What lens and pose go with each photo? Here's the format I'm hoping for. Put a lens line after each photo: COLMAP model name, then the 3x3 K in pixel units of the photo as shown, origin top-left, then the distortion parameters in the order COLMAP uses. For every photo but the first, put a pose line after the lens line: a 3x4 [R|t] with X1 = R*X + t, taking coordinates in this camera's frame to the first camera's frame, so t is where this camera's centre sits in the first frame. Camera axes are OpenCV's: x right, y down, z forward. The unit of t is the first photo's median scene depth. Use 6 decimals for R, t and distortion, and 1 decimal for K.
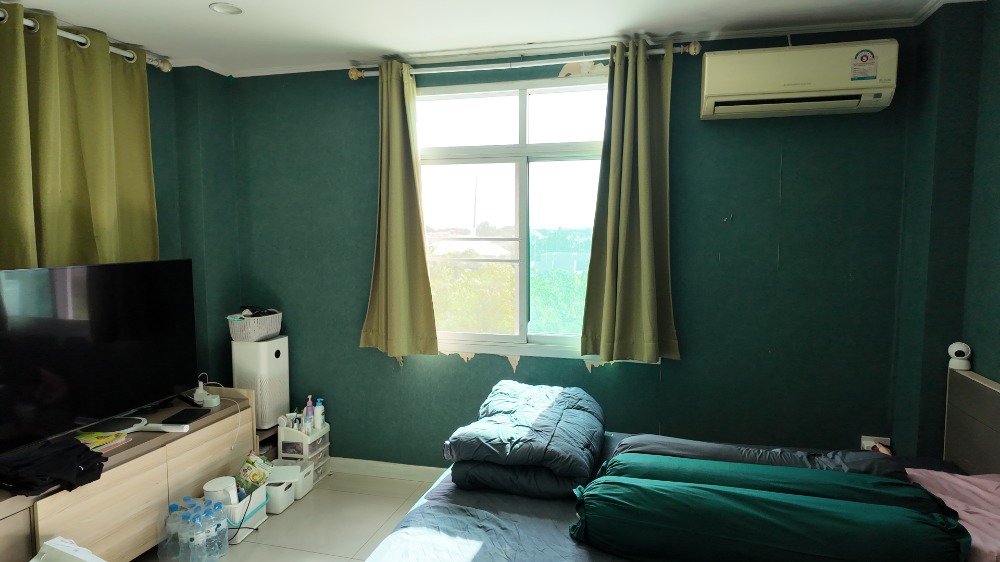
lens RADIAL K [[592.4, 0, 501.7], [0, 592.4, 274.9], [0, 0, 1]] dist [0.026296, -0.017878]
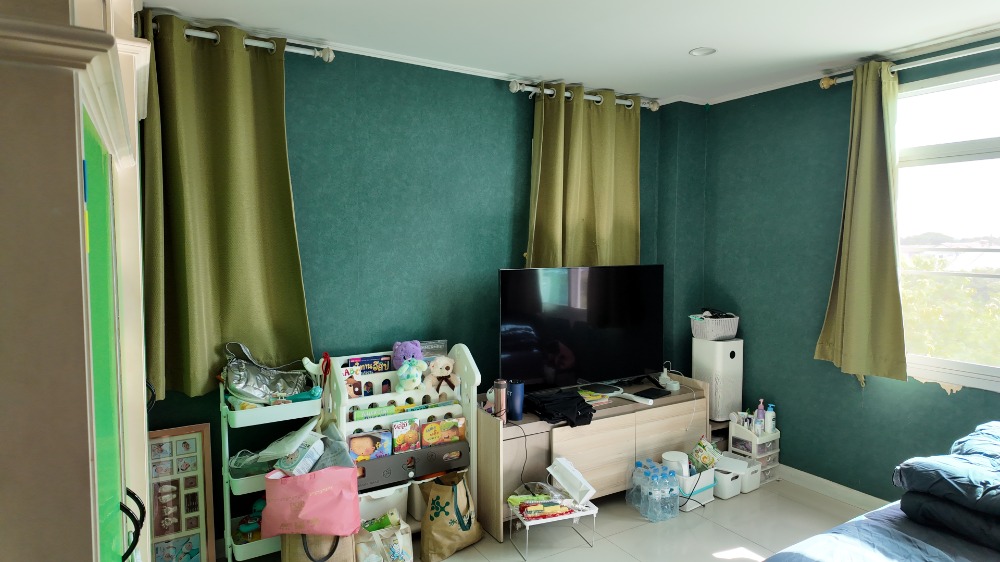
lens RADIAL K [[580.5, 0, 500.0], [0, 580.5, 281.0], [0, 0, 1]] dist [0.080323, -0.084220]
pose [[0.720308, 0.049223, -0.691906, 0.060865], [-0.053835, 0.998437, 0.014984, 0.006737], [0.691563, 0.026456, 0.721832, -0.080063]]
